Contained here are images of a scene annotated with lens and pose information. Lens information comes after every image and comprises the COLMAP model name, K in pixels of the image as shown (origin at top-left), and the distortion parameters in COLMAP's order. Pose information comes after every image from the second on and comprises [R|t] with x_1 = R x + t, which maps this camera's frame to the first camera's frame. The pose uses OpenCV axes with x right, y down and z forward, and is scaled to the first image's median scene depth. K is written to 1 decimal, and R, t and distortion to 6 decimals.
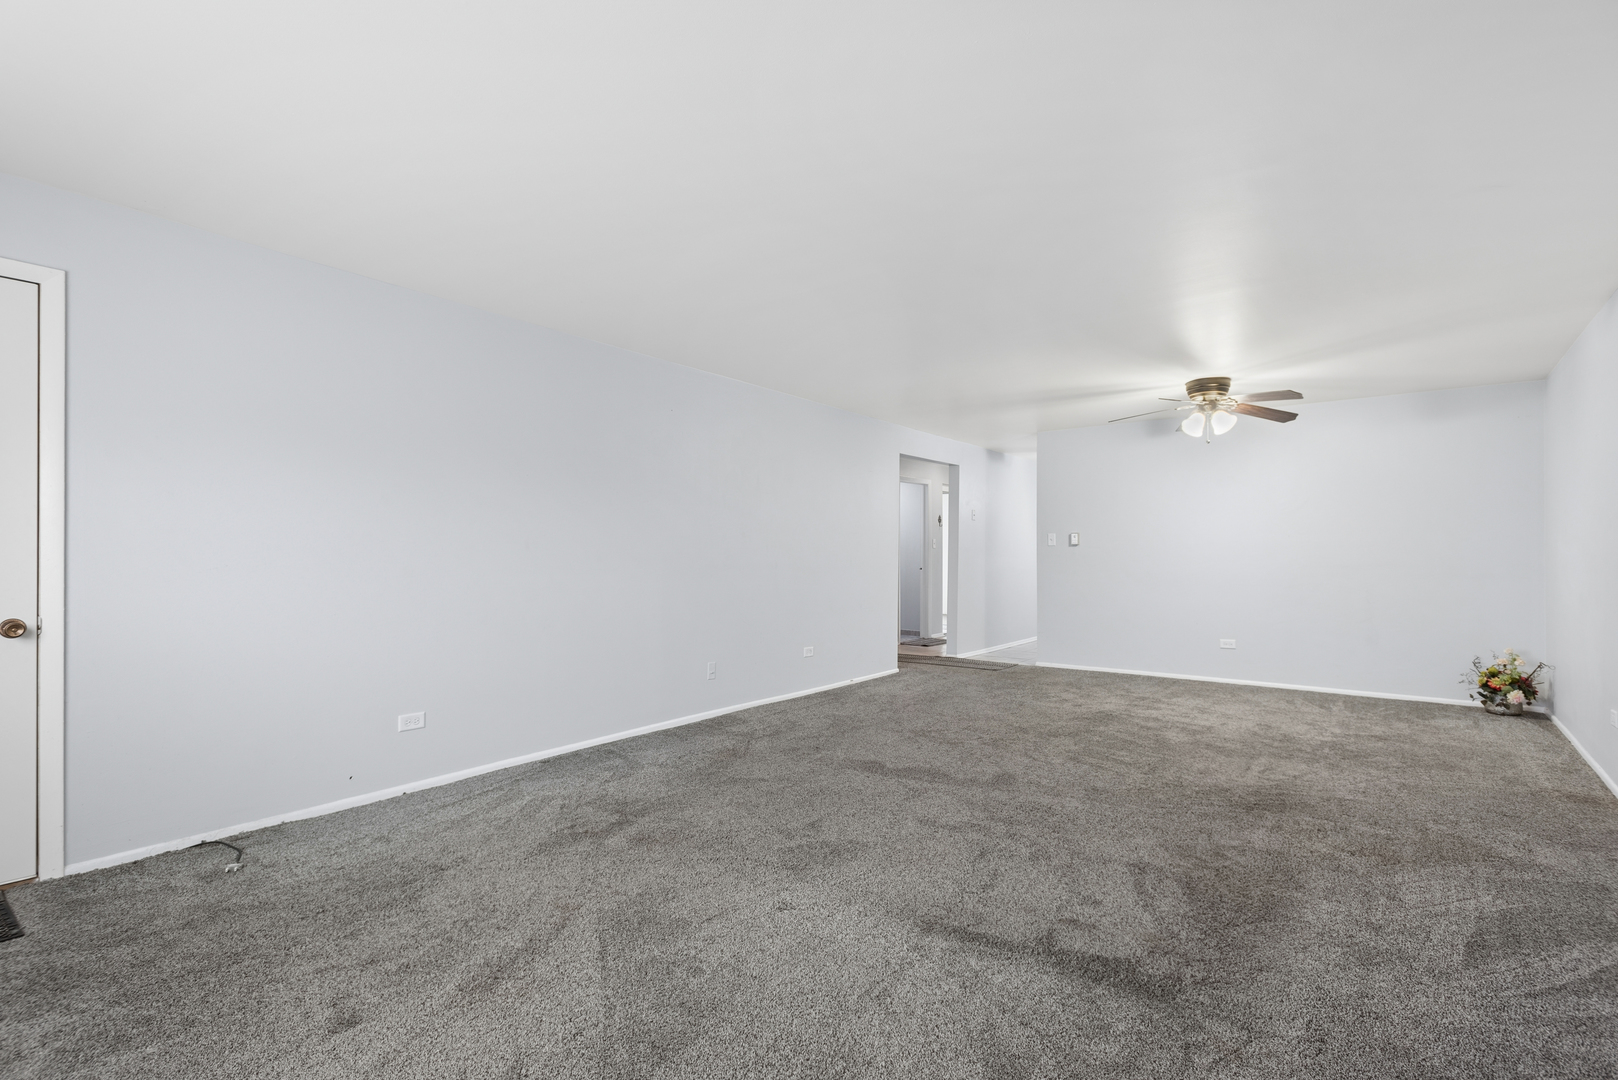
lens RADIAL K [[765.4, 0, 803.3], [0, 765.4, 538.8], [0, 0, 1]] dist [0.001211, 0.000135]
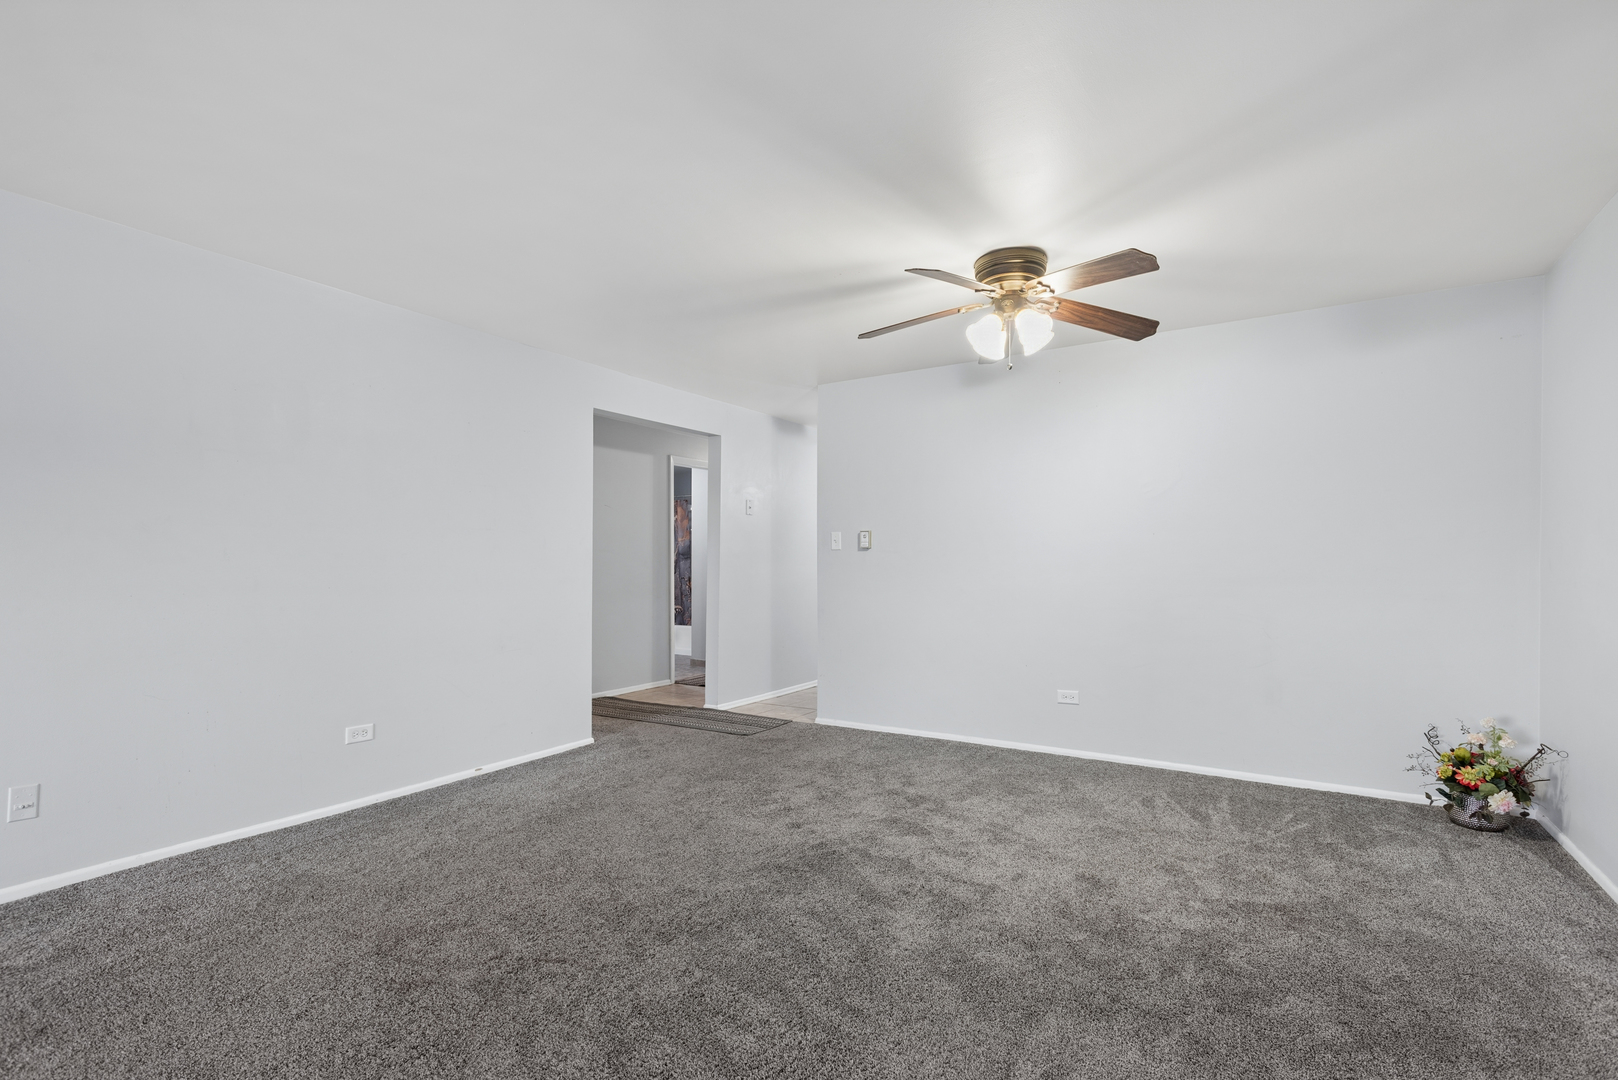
lens RADIAL K [[765.4, 0, 815.5], [0, 765.4, 555.3], [0, 0, 1]] dist [0.001211, 0.000135]
pose [[0.994007, -0.002157, 0.109291, 0.332015], [0.001104, 0.999952, 0.009703, 0.010800], [-0.109307, -0.009524, 0.993962, 0.460330]]
